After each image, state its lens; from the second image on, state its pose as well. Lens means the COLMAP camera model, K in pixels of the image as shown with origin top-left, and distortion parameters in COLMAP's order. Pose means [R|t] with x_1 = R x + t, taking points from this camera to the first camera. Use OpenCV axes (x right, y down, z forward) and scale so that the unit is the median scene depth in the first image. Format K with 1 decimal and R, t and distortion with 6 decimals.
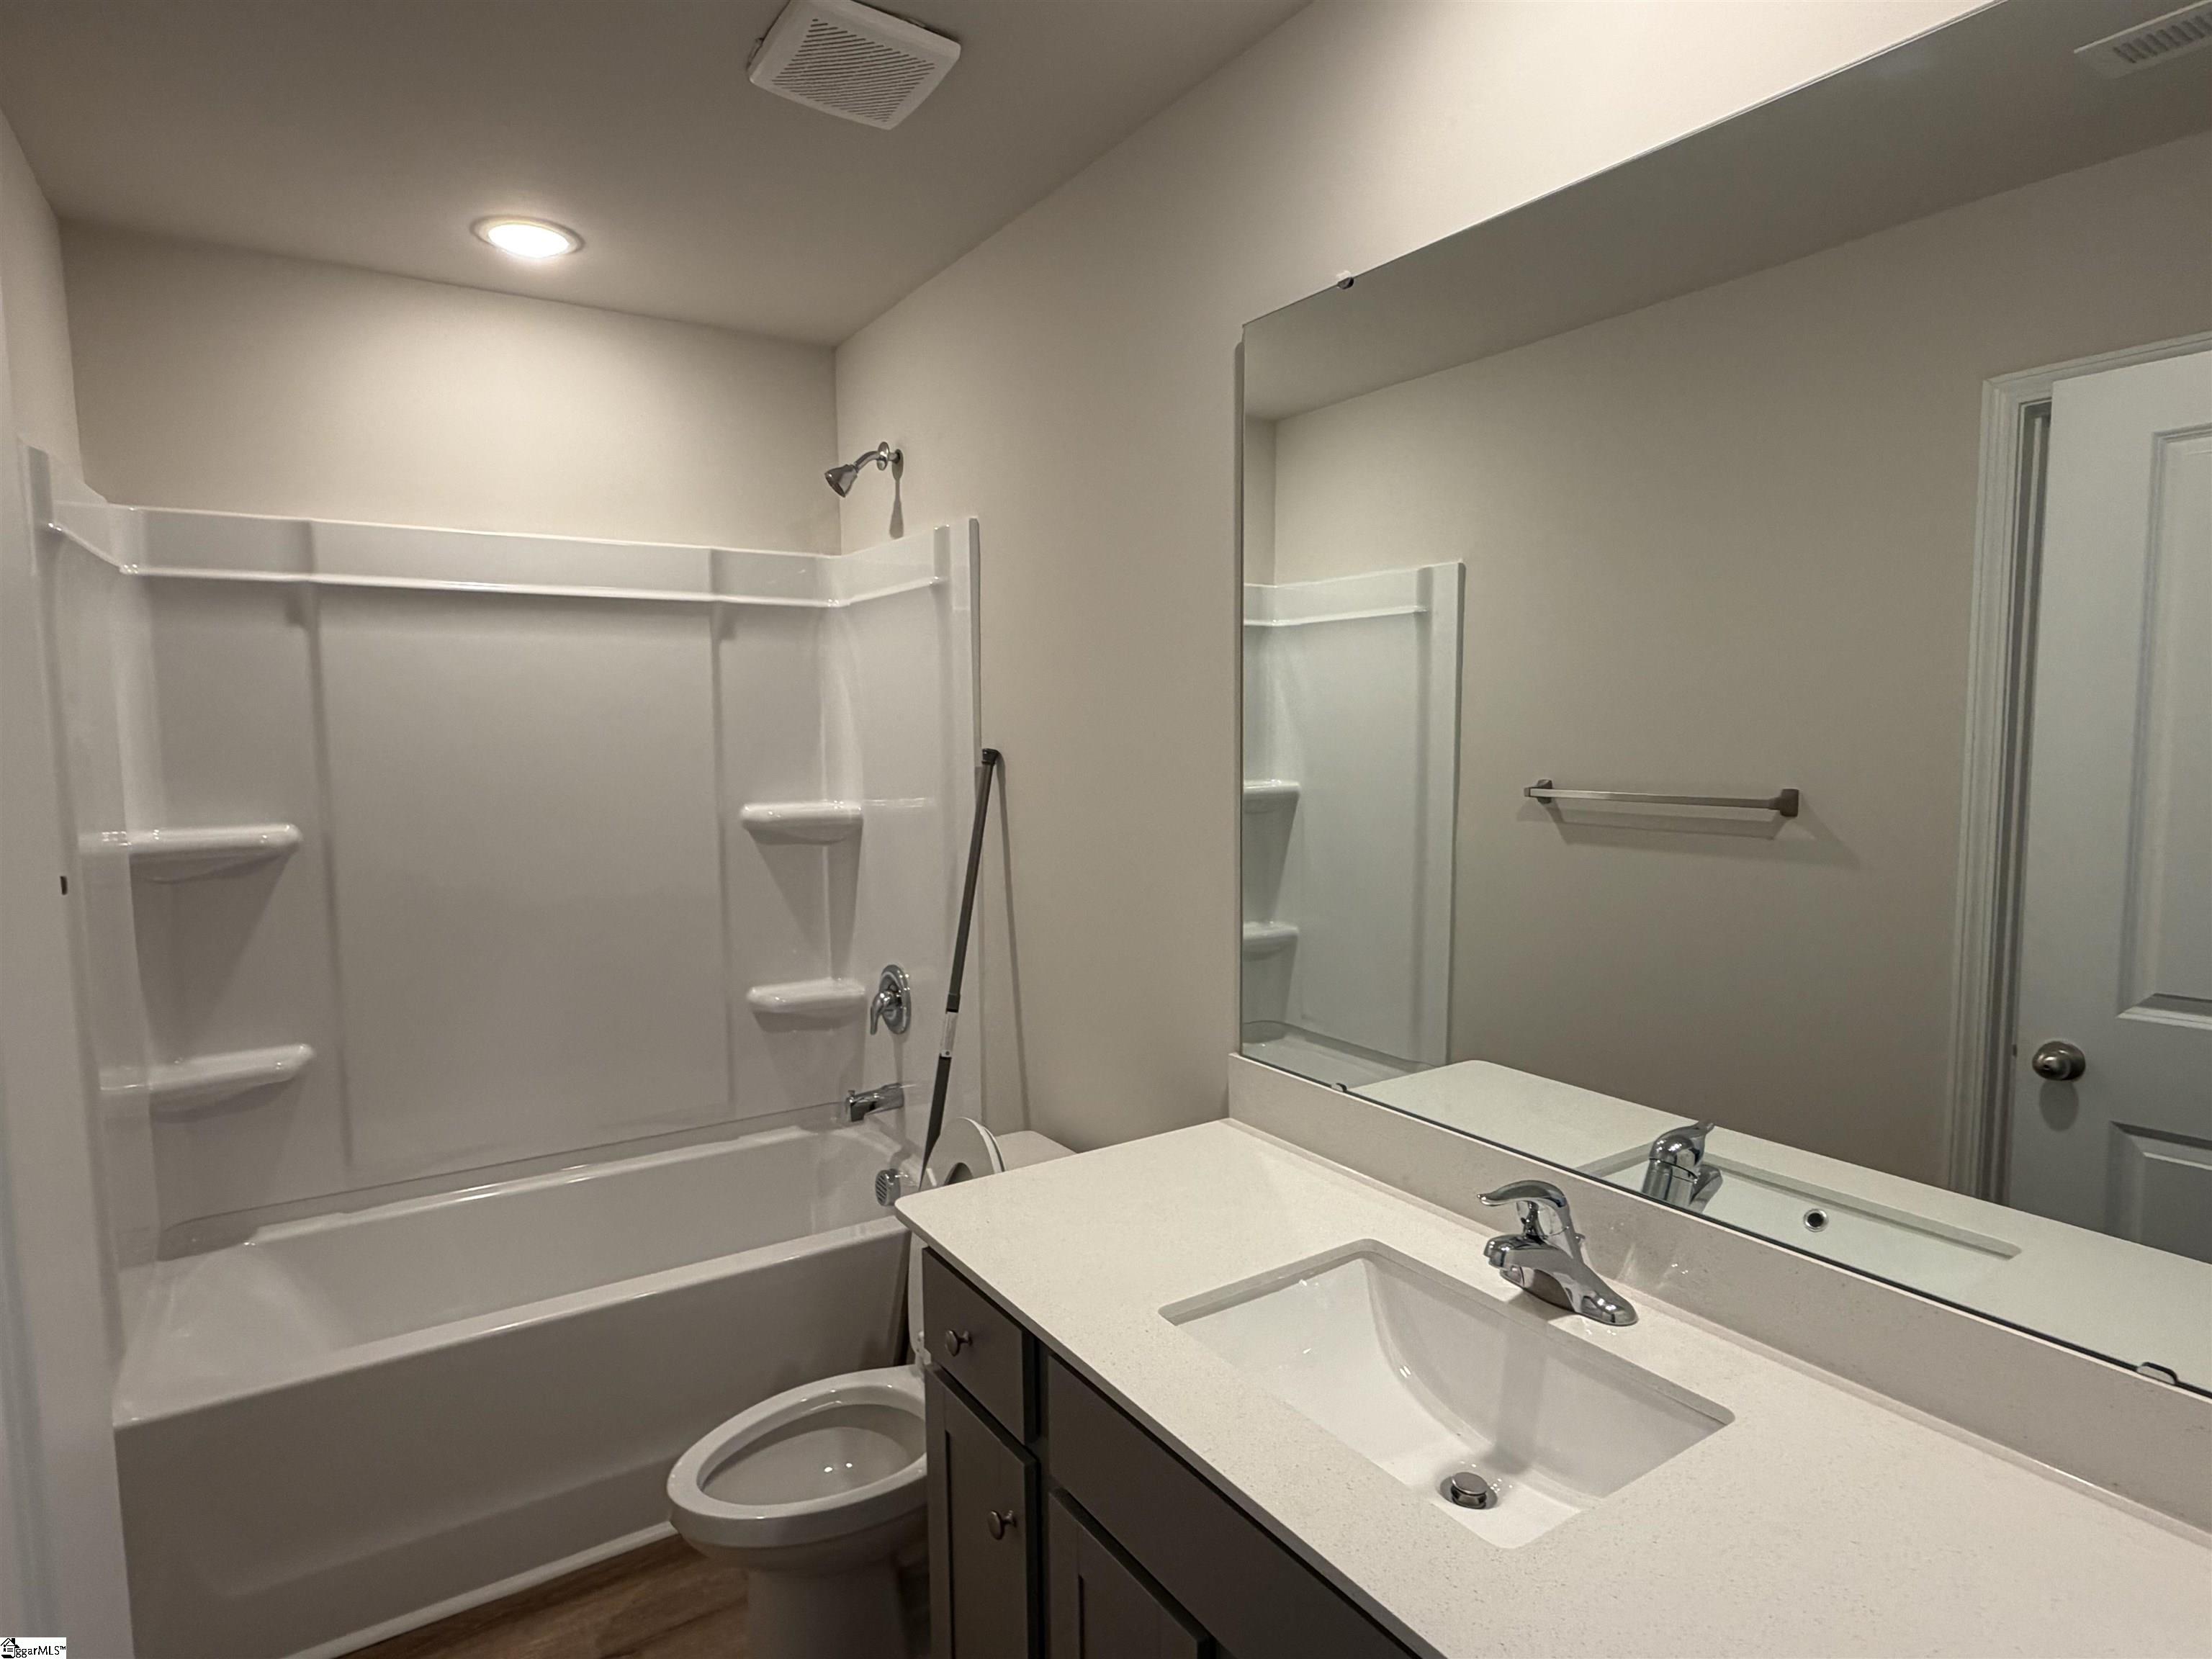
lens RADIAL K [[1207.3, 0, 1101.7], [0, 1207.3, 838.7], [0, 0, 1]] dist [0.000921, -0.000144]
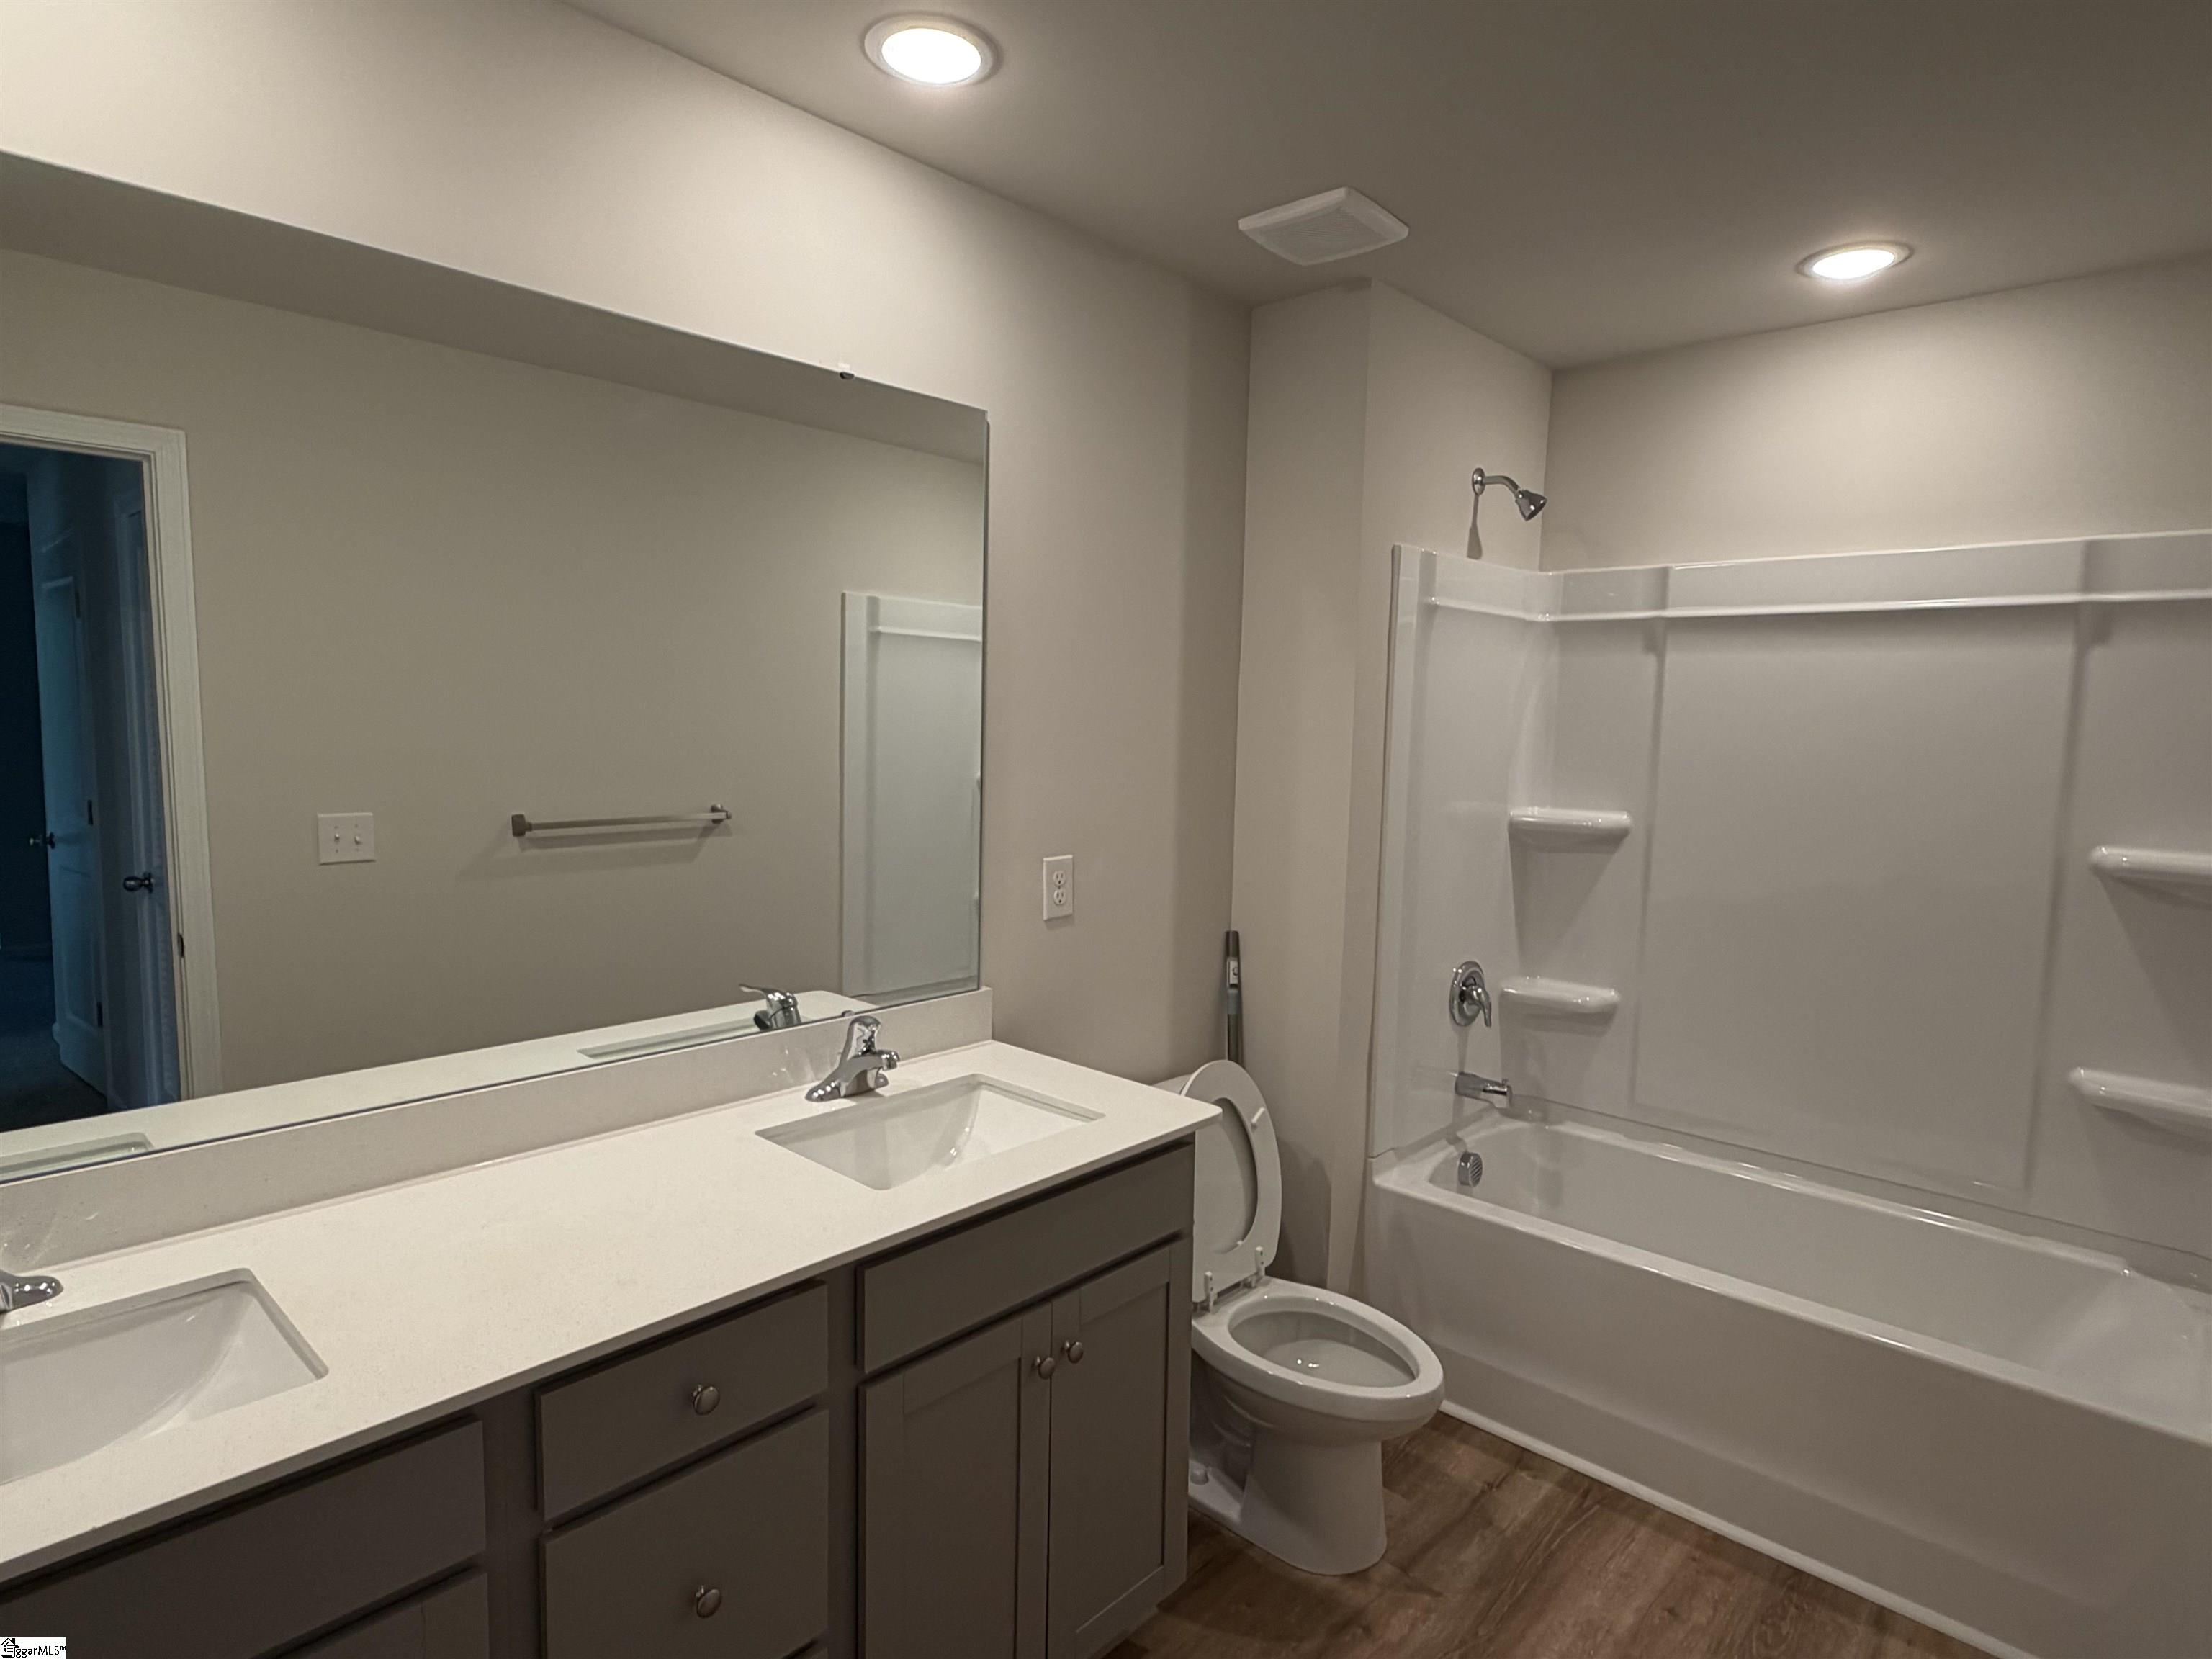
lens RADIAL K [[1207.3, 0, 1108.7], [0, 1207.3, 824.9], [0, 0, 1]] dist [0.000921, -0.000144]
pose [[0.250967, 0.106388, -0.962132, 0.391487], [-0.111113, 0.990538, 0.080546, -0.040795], [0.961597, 0.086691, 0.260414, 0.165302]]
